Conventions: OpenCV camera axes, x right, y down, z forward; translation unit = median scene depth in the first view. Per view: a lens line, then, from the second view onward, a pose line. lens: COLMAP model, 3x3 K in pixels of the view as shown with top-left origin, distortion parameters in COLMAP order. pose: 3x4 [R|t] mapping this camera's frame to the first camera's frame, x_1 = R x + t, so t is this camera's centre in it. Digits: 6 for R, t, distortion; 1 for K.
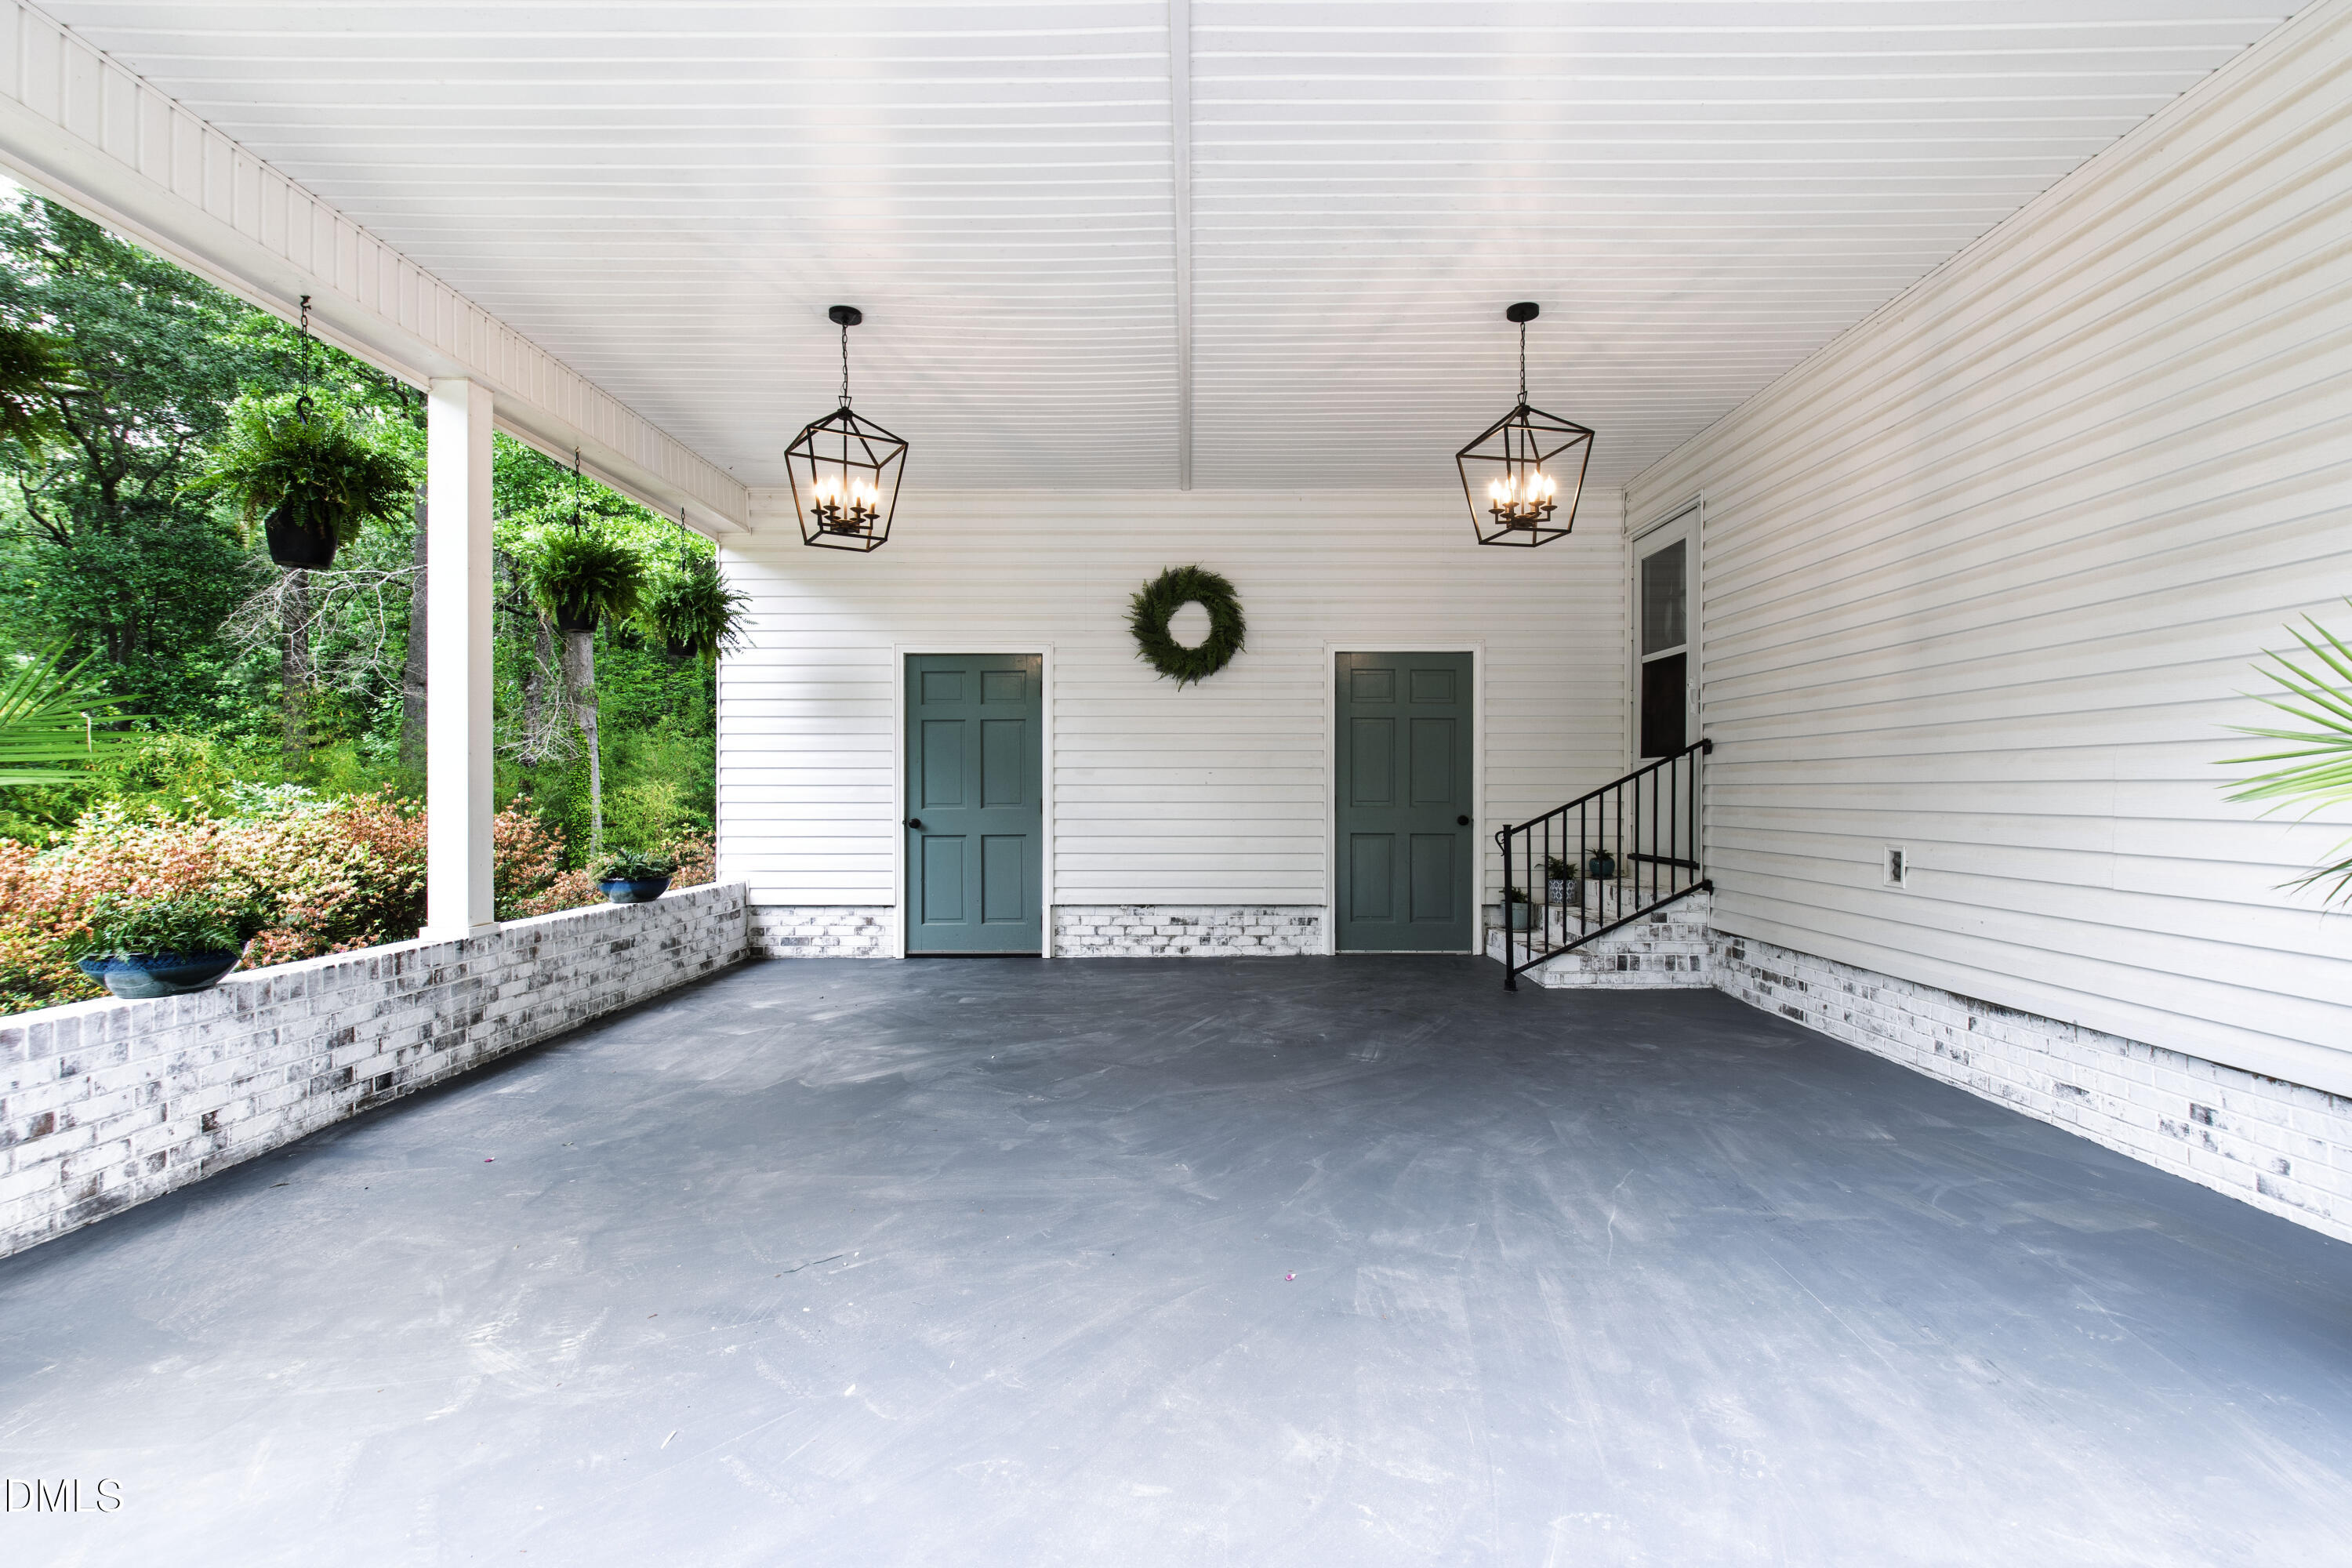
lens RADIAL K [[1080.2, 0, 1176.0], [0, 1080.2, 784.0], [0, 0, 1]] dist [0.000270, -0.000032]
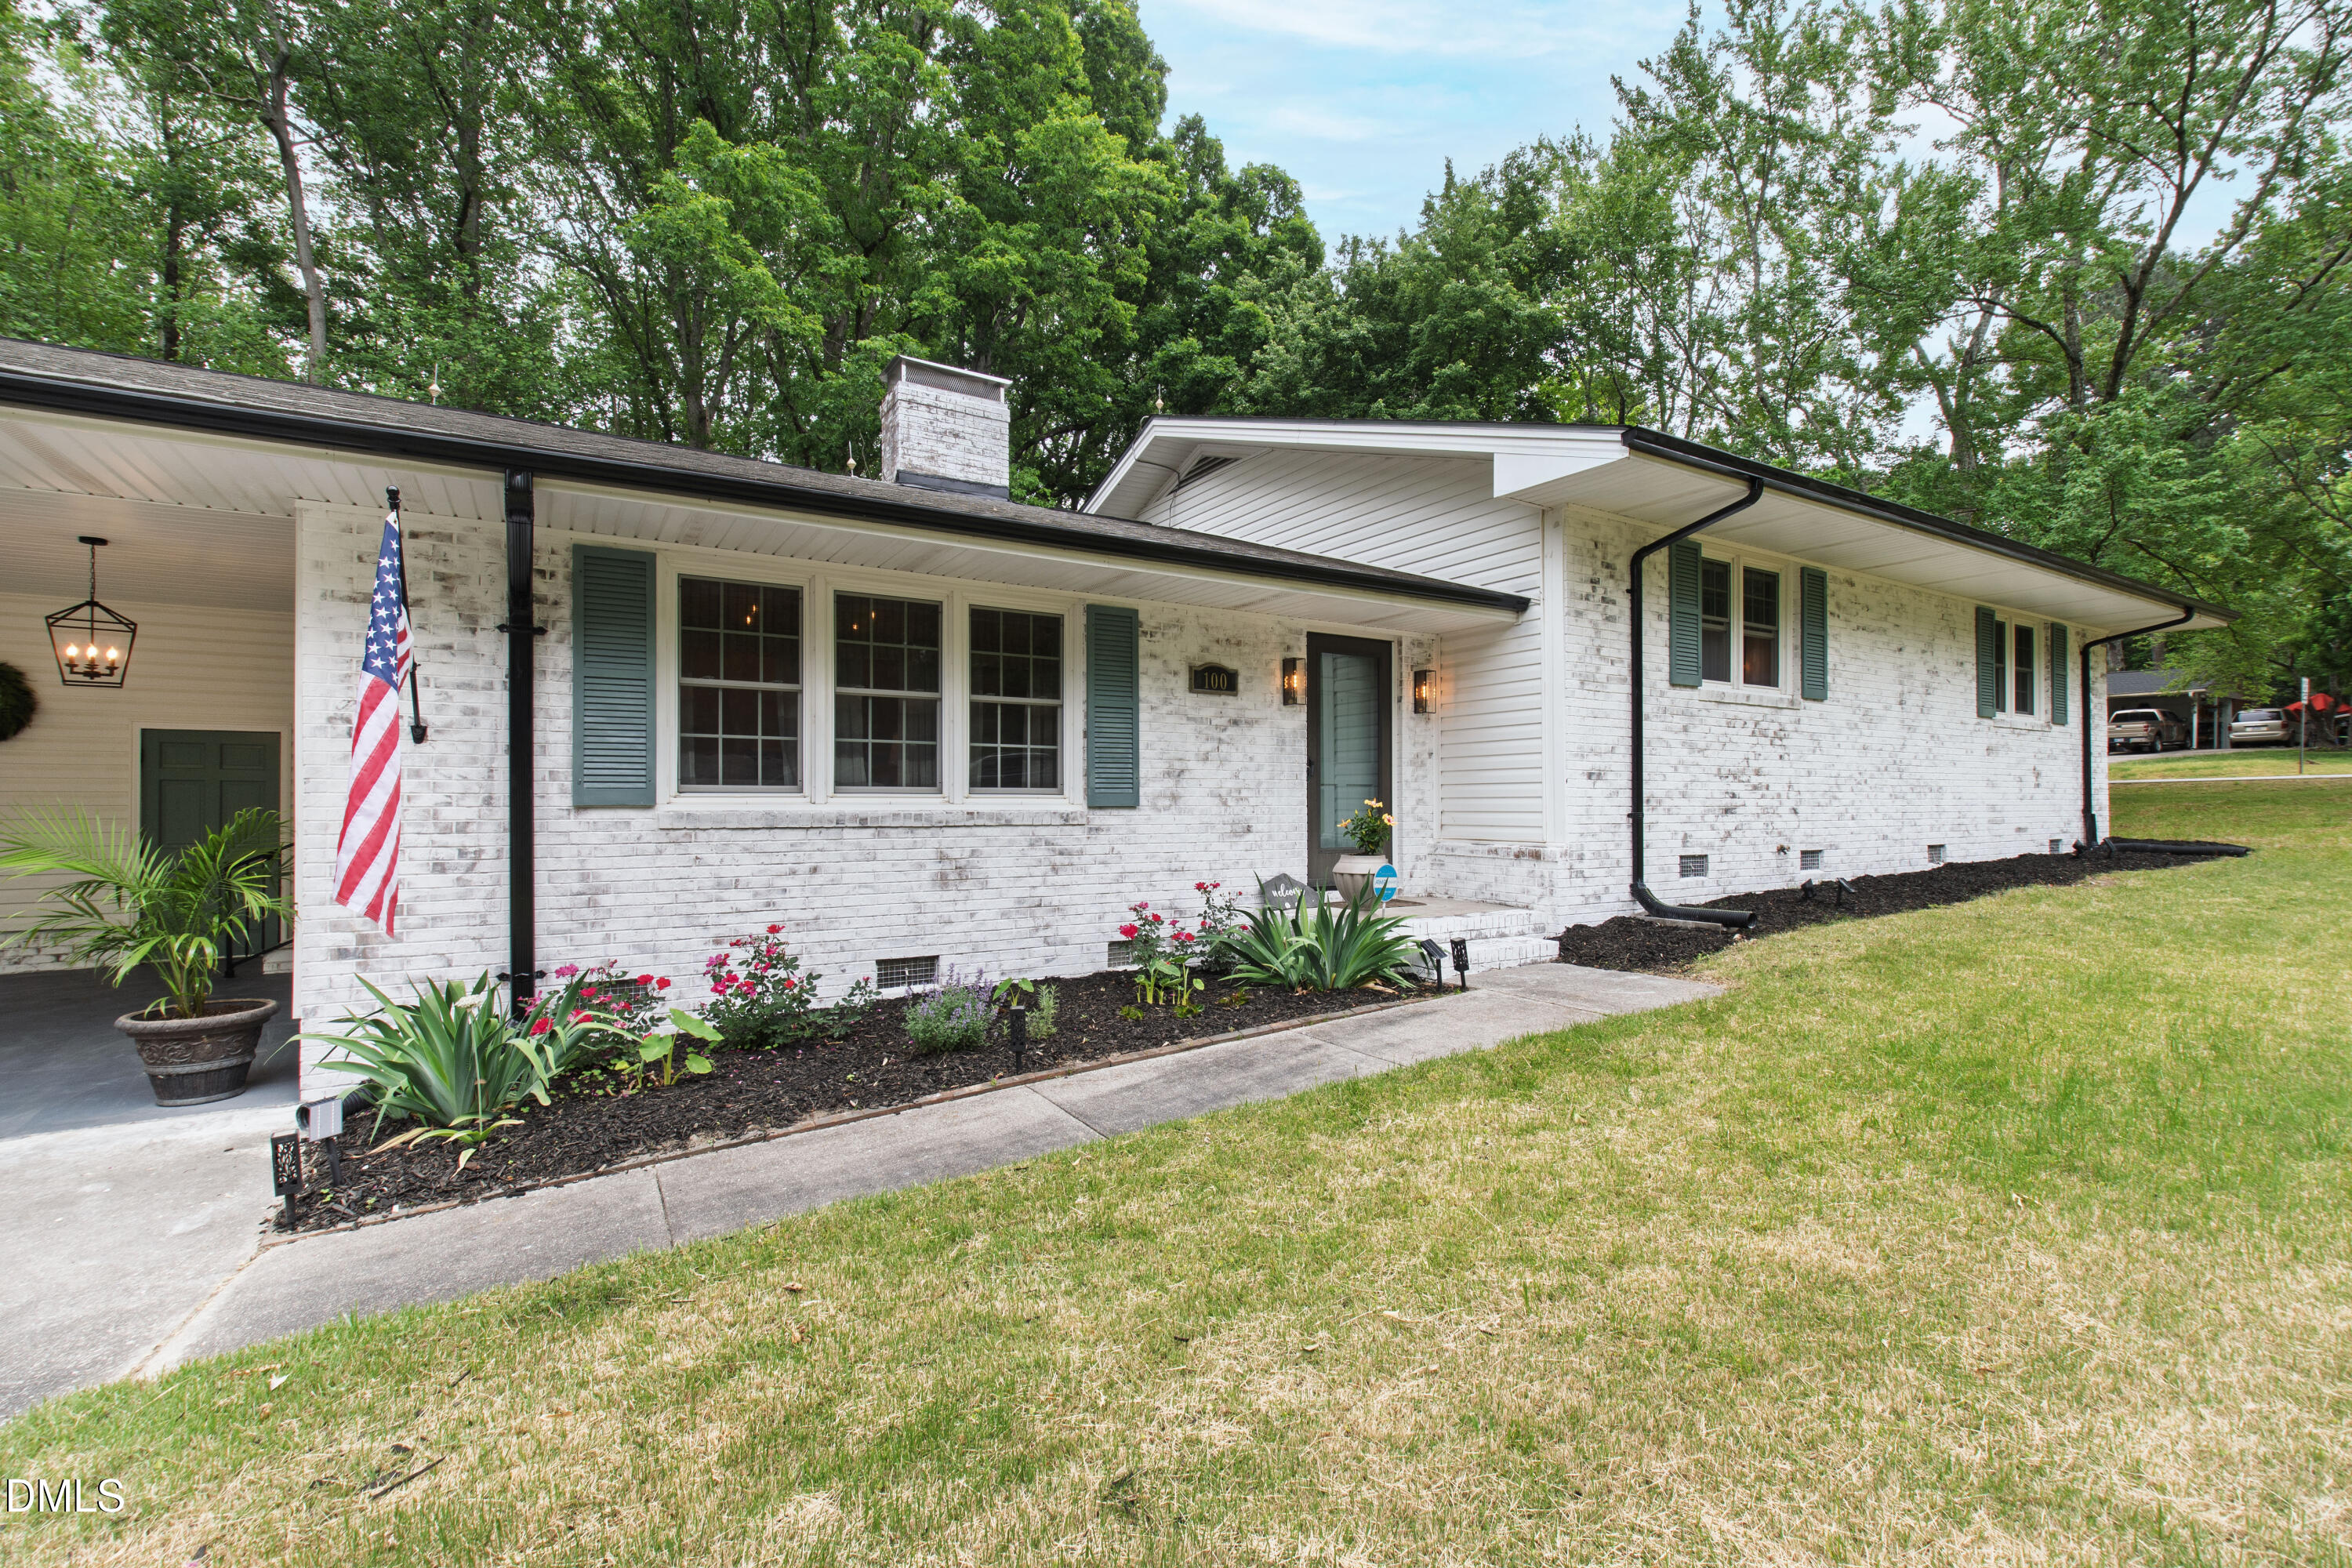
lens RADIAL K [[1031.0, 0, 1189.8], [0, 1031.0, 797.1], [0, 0, 1]] dist [-0.001473, -0.000468]
pose [[0.845722, 0.002425, 0.533618, 0.556087], [-0.002002, 0.999997, -0.001371, -0.041921], [-0.533620, 0.000091, 0.845725, -0.705992]]
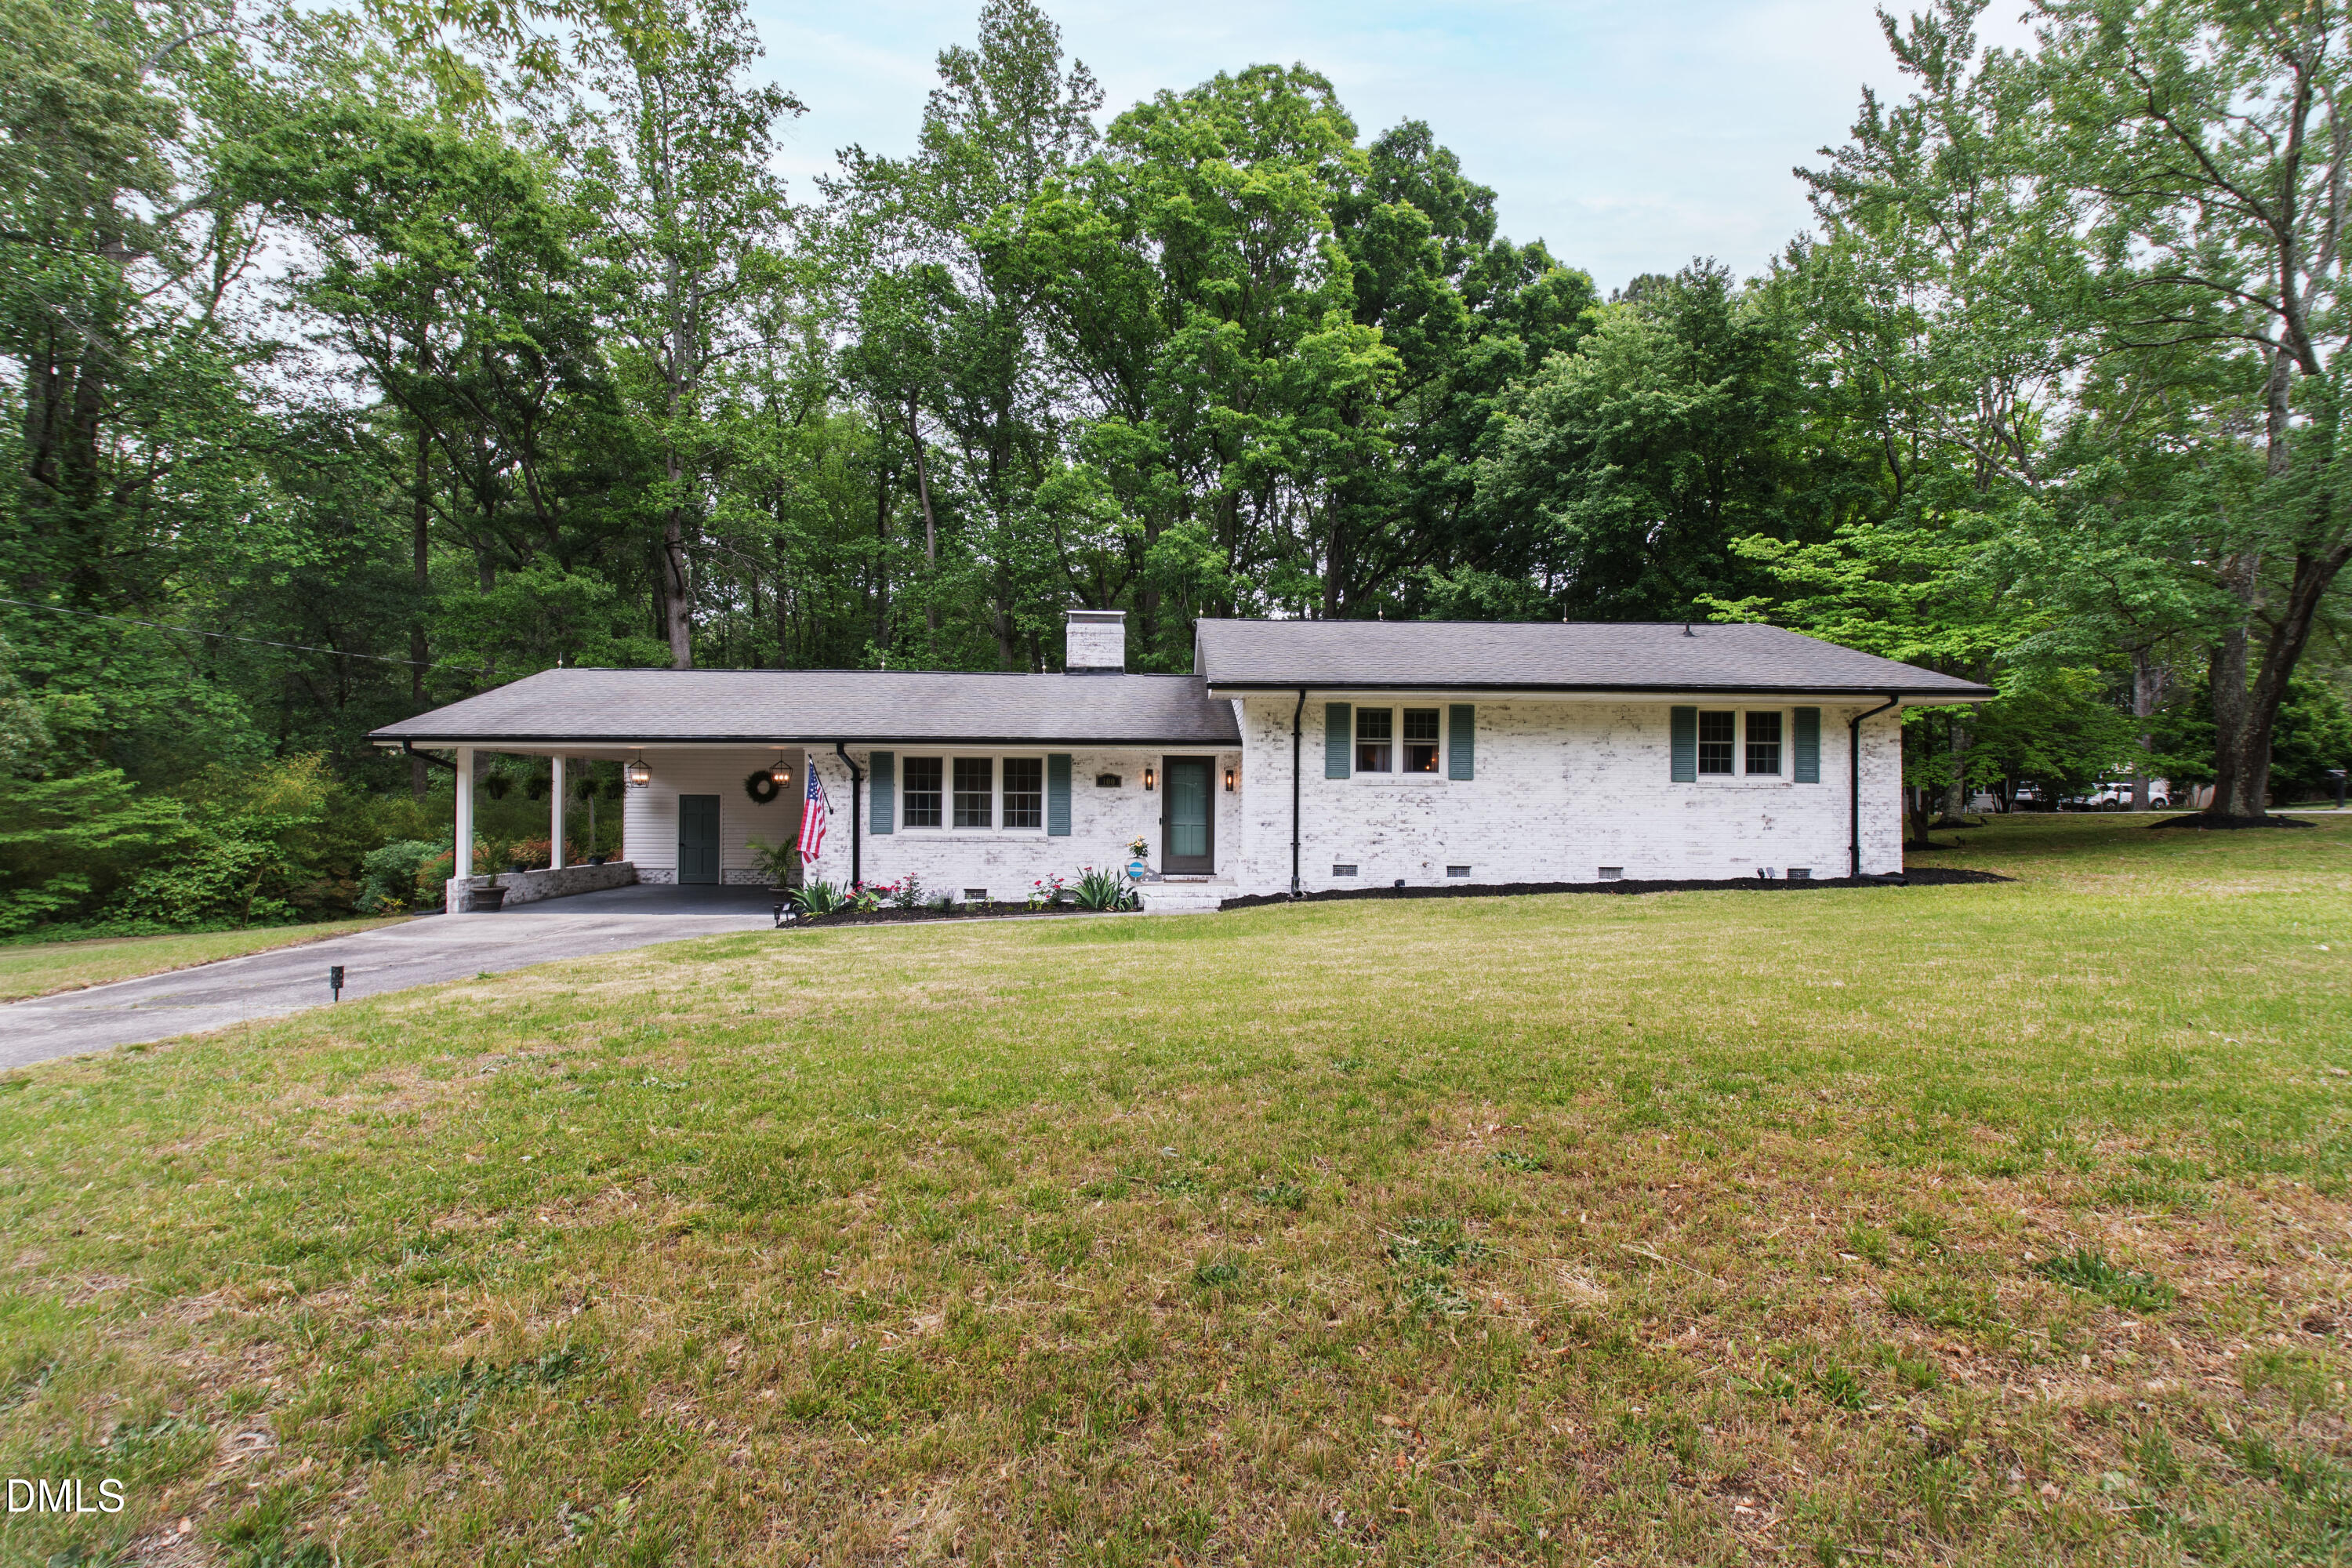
lens RADIAL K [[1031.0, 0, 1189.8], [0, 1031.0, 797.1], [0, 0, 1]] dist [-0.001473, -0.000468]
pose [[0.999570, 0.007242, 0.028409, 1.274526], [-0.007309, 0.999971, 0.002253, -0.133058], [-0.028392, -0.002460, 0.999594, -2.315539]]
